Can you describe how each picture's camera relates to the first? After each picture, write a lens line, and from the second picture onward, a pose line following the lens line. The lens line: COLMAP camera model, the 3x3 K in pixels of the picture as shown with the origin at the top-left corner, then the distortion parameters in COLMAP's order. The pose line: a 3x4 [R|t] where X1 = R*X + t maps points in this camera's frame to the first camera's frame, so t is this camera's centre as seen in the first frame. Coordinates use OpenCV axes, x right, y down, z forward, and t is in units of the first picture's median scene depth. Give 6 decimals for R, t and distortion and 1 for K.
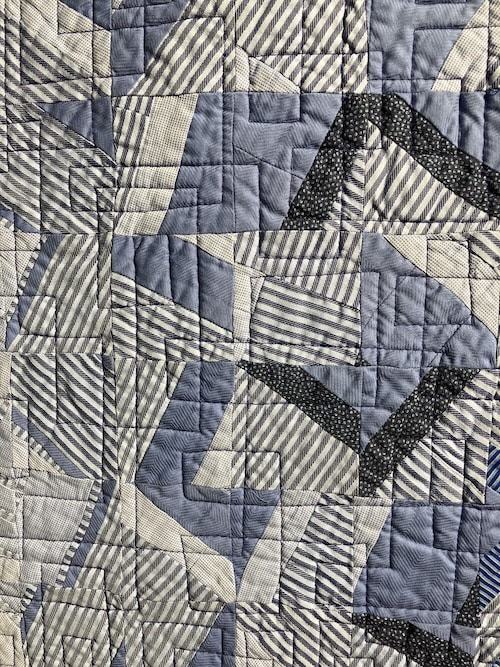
lens RADIAL K [[638.9, 0, 250.0], [0, 638.9, 333.5], [0, 0, 1]] dist [0.040025, -0.102410]
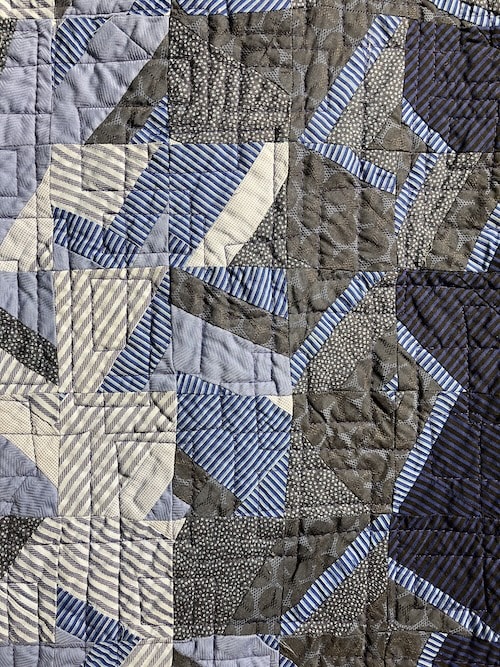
lens RADIAL K [[638.9, 0, 250.0], [0, 638.9, 333.5], [0, 0, 1]] dist [0.040025, -0.102410]
pose [[0.992051, -0.002914, 0.125803, 0.559756], [0.015530, 0.994924, -0.099423, -0.139566], [-0.124874, 0.100587, 0.987061, -0.152640]]
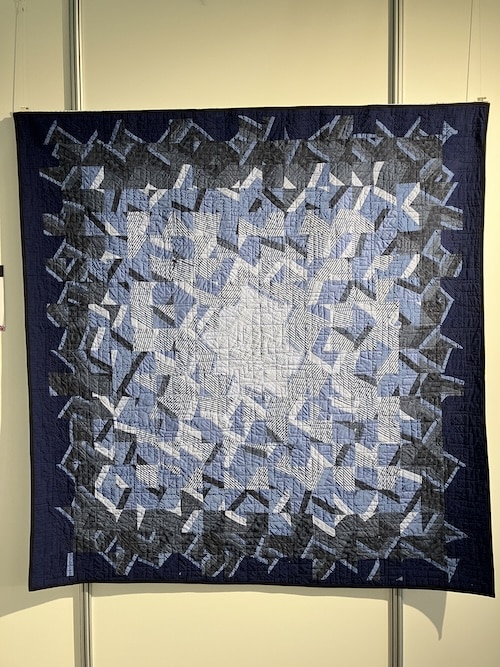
lens RADIAL K [[638.9, 0, 250.0], [0, 638.9, 333.5], [0, 0, 1]] dist [0.040025, -0.102410]
pose [[0.996014, -0.028628, 0.084478, -1.217231], [0.037979, 0.993067, -0.111245, 0.706201], [-0.080707, 0.114010, 0.990196, -4.520022]]
